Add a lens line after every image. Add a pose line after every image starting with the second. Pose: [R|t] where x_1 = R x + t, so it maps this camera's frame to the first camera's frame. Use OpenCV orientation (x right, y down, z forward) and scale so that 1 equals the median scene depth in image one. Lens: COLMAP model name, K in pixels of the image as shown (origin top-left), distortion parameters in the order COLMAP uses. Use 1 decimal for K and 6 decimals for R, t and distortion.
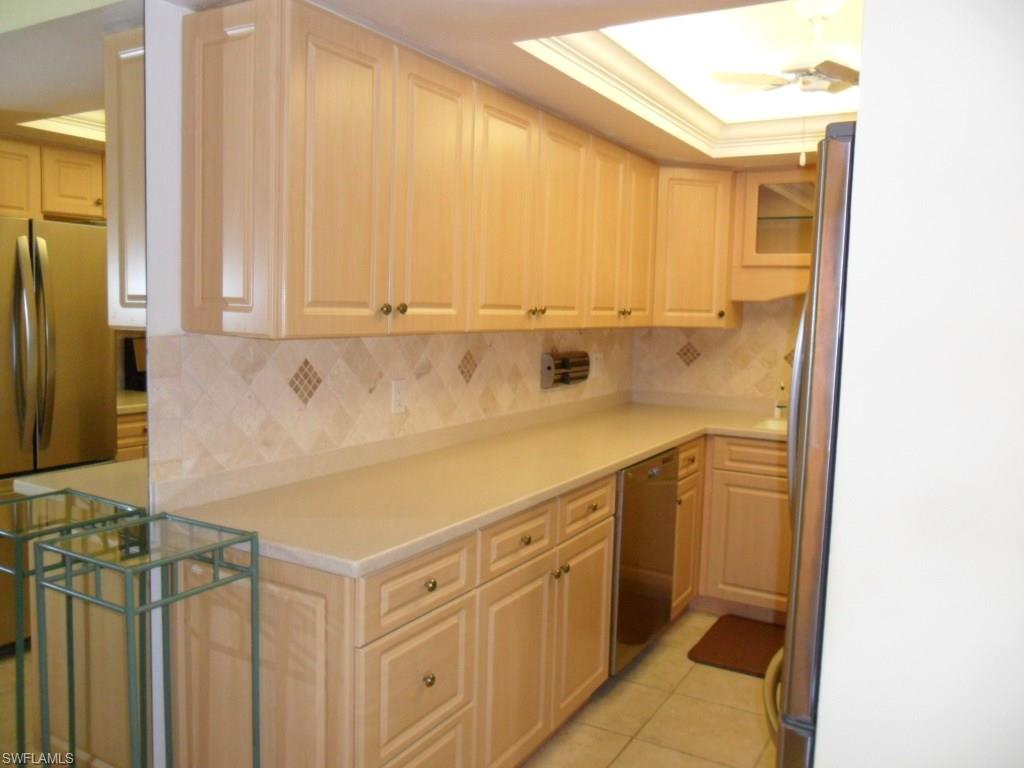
lens RADIAL K [[824.4, 0, 512.0], [0, 824.4, 384.0], [0, 0, 1]] dist [0.001125, 0.001219]
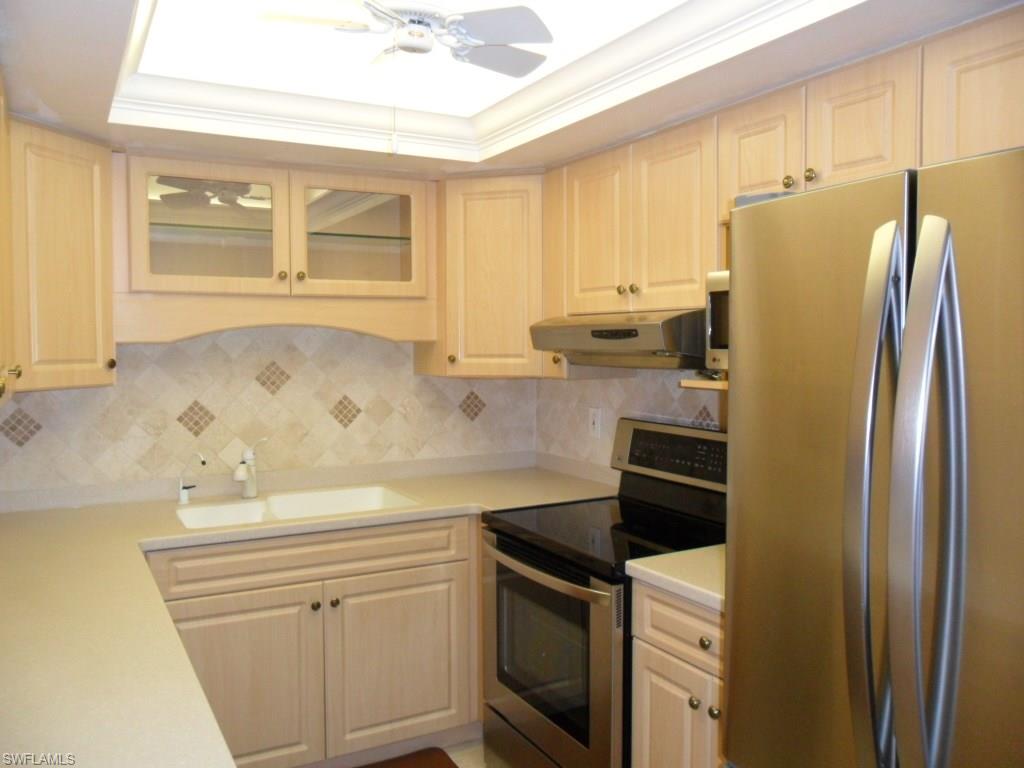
lens RADIAL K [[824.4, 0, 512.0], [0, 824.4, 384.0], [0, 0, 1]] dist [0.001125, 0.001219]
pose [[0.512922, -0.067273, 0.855795, -0.164853], [0.094477, 0.995292, 0.021614, -0.060654], [-0.853220, 0.069766, 0.516863, 0.445931]]
